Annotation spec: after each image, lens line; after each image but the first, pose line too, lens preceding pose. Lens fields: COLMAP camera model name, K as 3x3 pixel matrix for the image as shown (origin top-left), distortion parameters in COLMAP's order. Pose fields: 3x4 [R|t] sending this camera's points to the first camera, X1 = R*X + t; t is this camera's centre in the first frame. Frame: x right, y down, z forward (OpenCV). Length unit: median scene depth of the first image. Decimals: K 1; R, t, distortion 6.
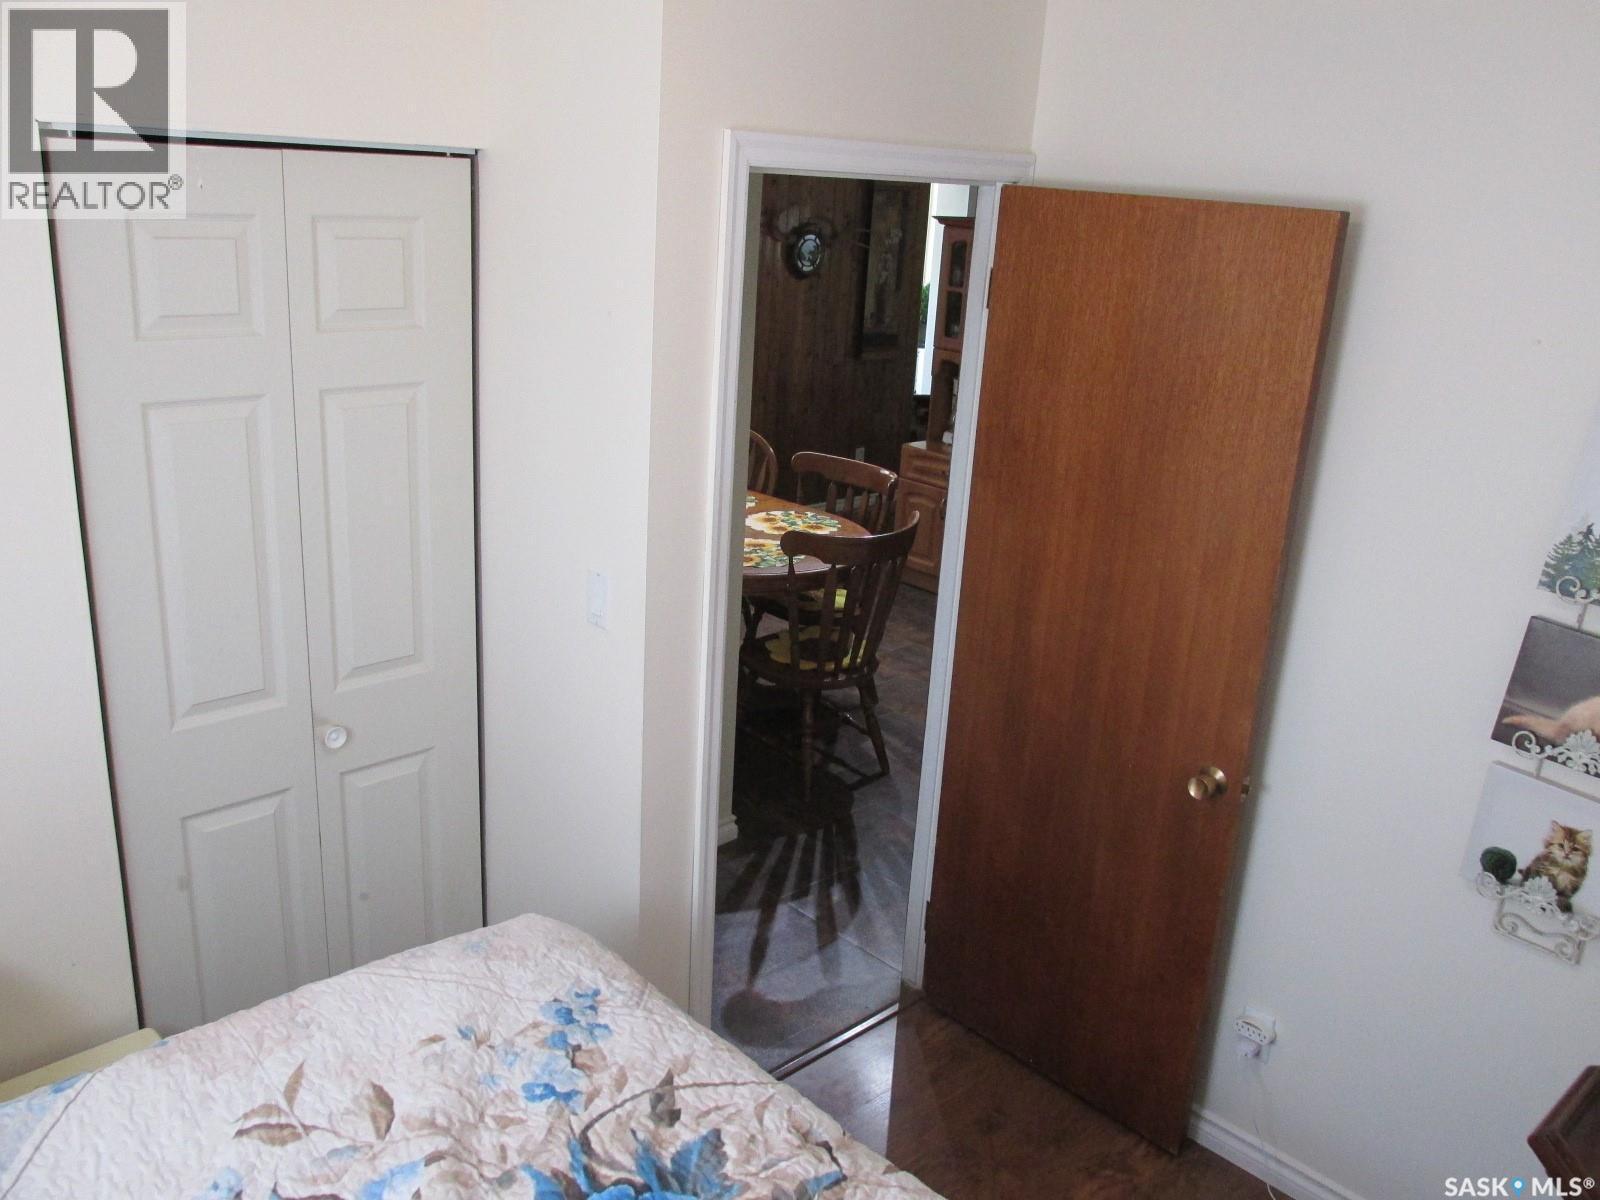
lens RADIAL K [[1345.2, 0, 822.5], [0, 1345.2, 576.9], [0, 0, 1]] dist [0.088061, 0.000593]
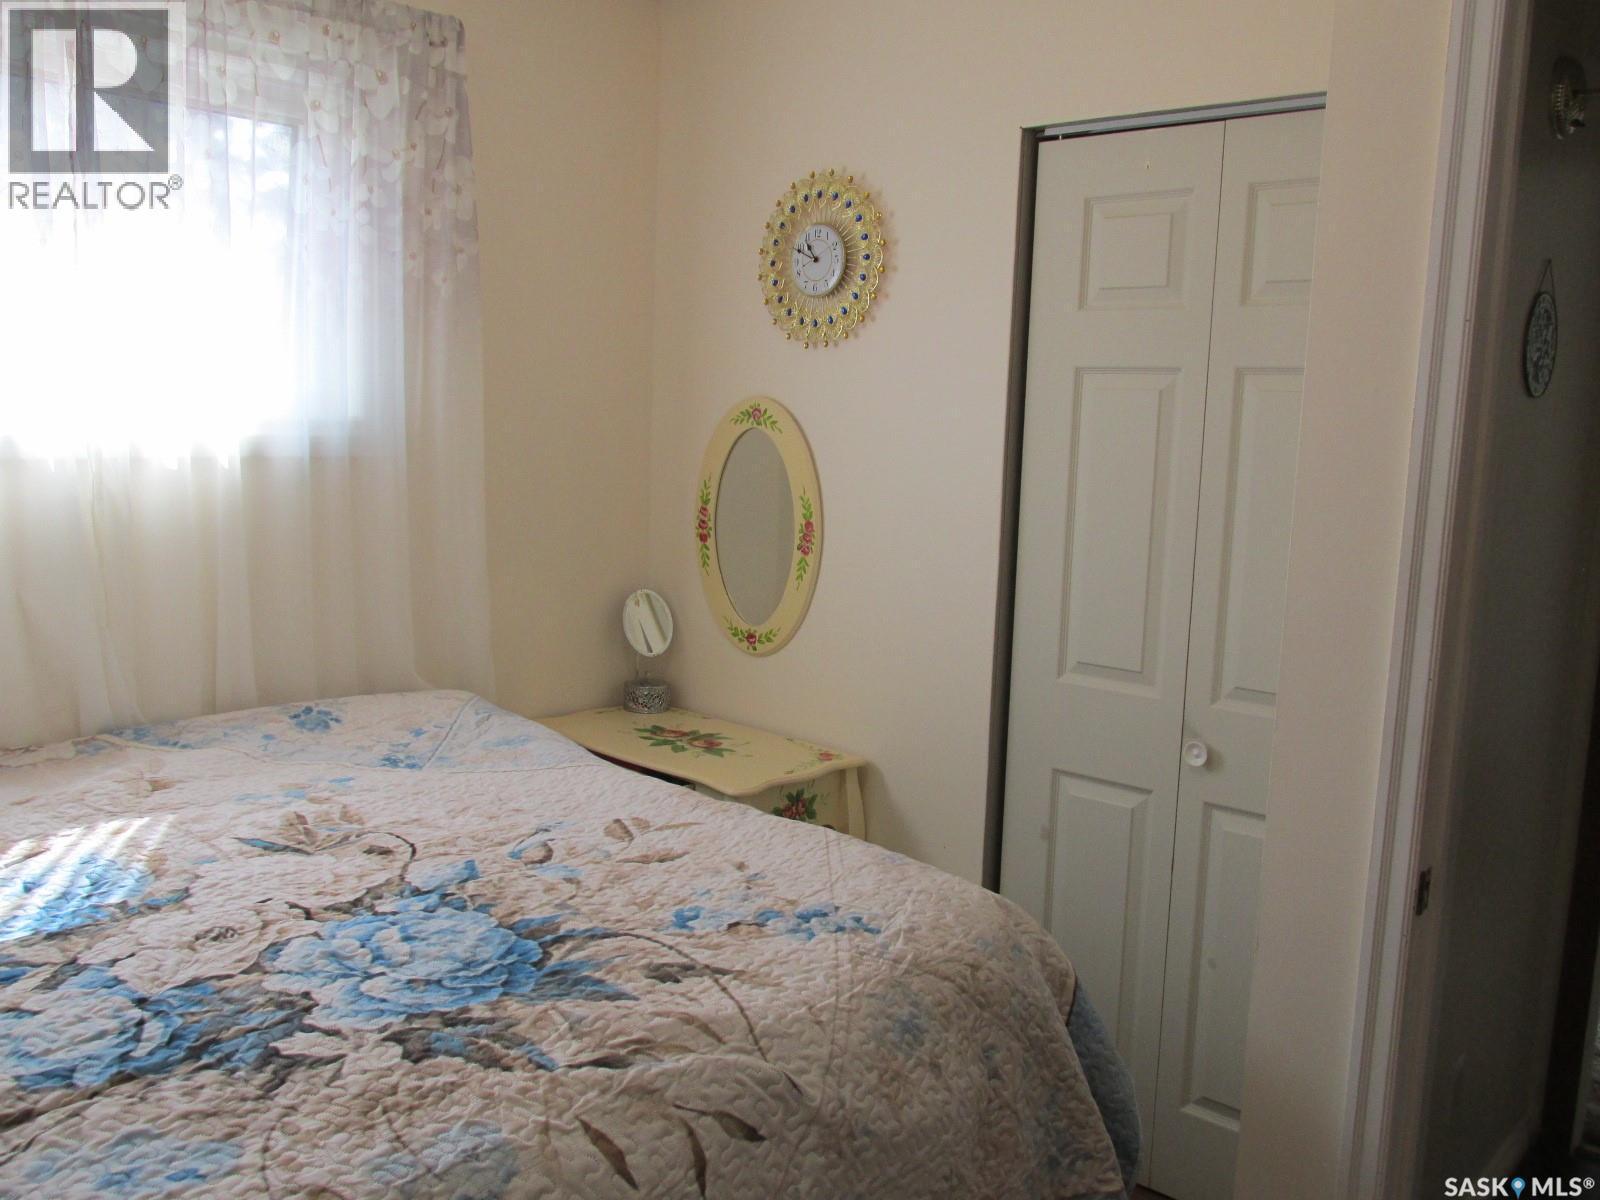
lens RADIAL K [[1345.2, 0, 822.5], [0, 1345.2, 576.9], [0, 0, 1]] dist [0.088061, 0.000593]
pose [[0.161106, 0.078249, -0.983830, 0.523204], [-0.325437, 0.945310, 0.021894, 0.072130], [0.931738, 0.316647, 0.177760, 0.610661]]
